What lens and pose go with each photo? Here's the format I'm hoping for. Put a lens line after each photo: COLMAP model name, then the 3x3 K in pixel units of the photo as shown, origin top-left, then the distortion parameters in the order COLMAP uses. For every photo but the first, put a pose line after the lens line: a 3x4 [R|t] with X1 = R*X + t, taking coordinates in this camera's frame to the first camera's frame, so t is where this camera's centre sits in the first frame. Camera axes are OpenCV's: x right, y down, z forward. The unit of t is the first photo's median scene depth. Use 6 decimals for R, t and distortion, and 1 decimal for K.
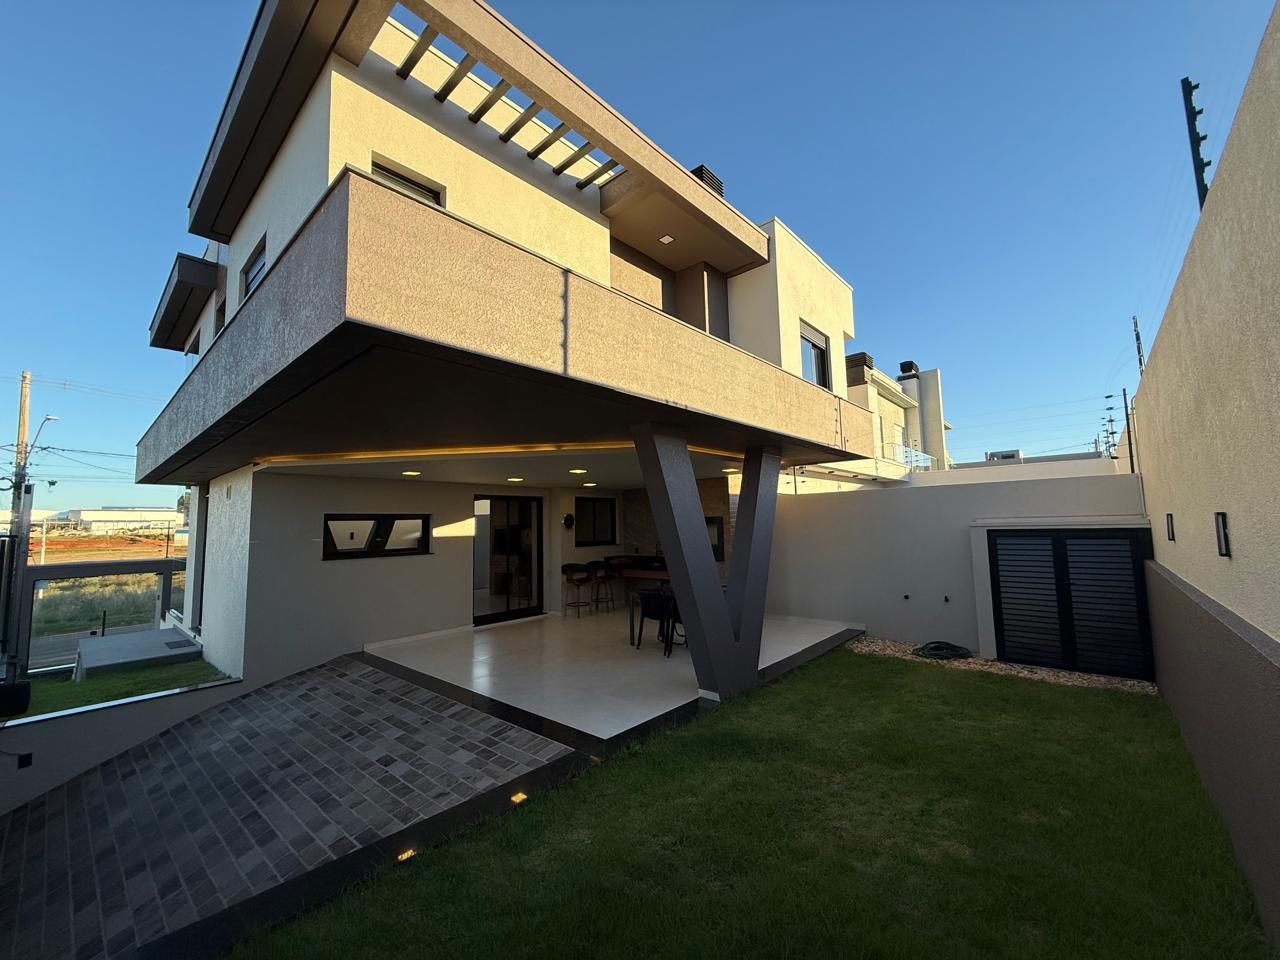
lens RADIAL K [[506.9, 0, 640.0], [0, 506.9, 480.0], [0, 0, 1]] dist [0.002018, -0.000137]
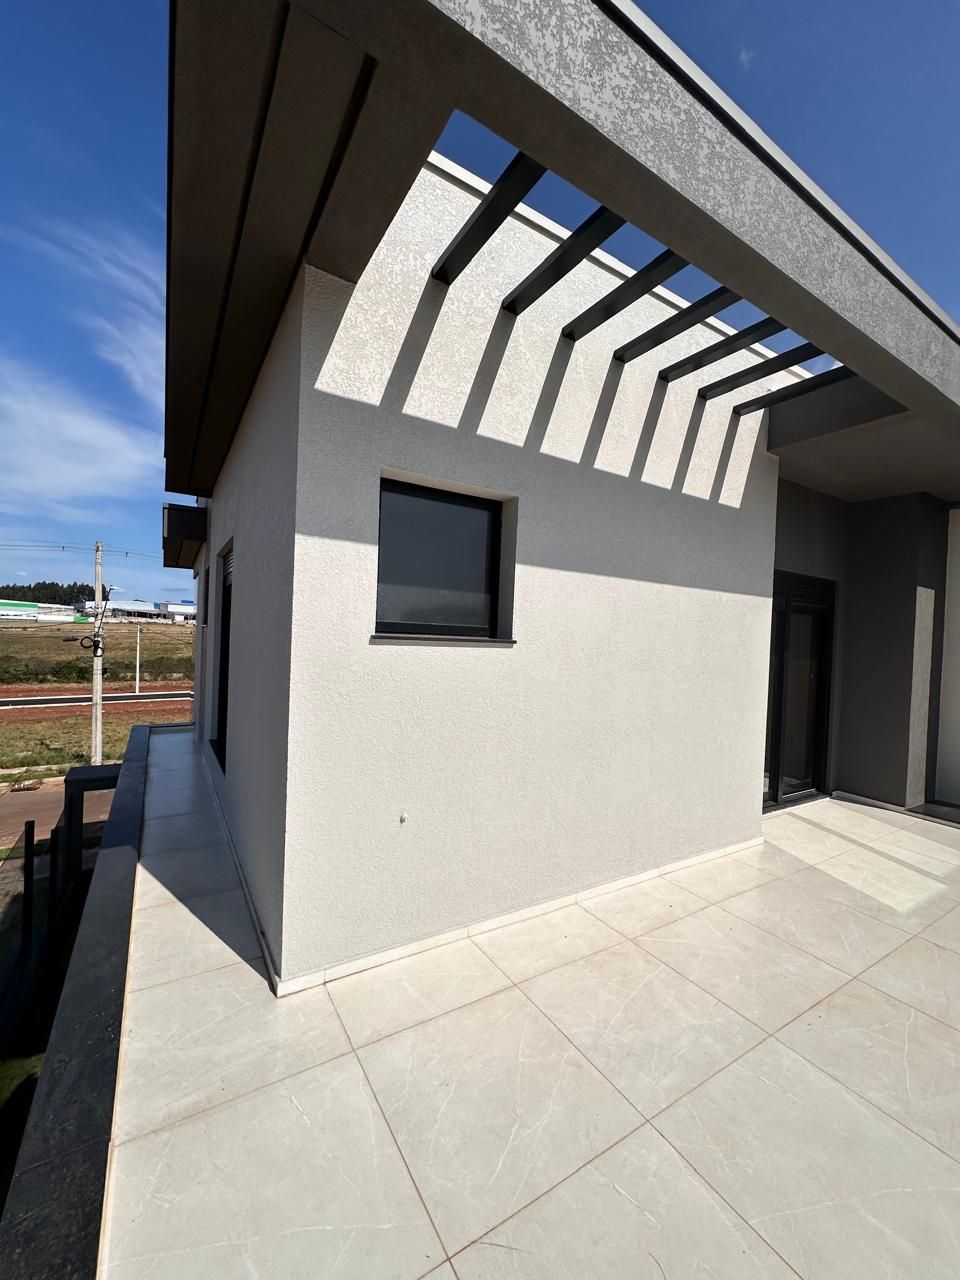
lens RADIAL K [[500.7, 0, 455.7], [0, 500.7, 641.2], [0, 0, 1]] dist [0.000593, -0.000031]
pose [[0.952816, 0.063934, -0.296738, -0.295655], [-0.033961, 0.993883, 0.105090, -0.502680], [0.301642, -0.090054, 0.949159, 0.523534]]
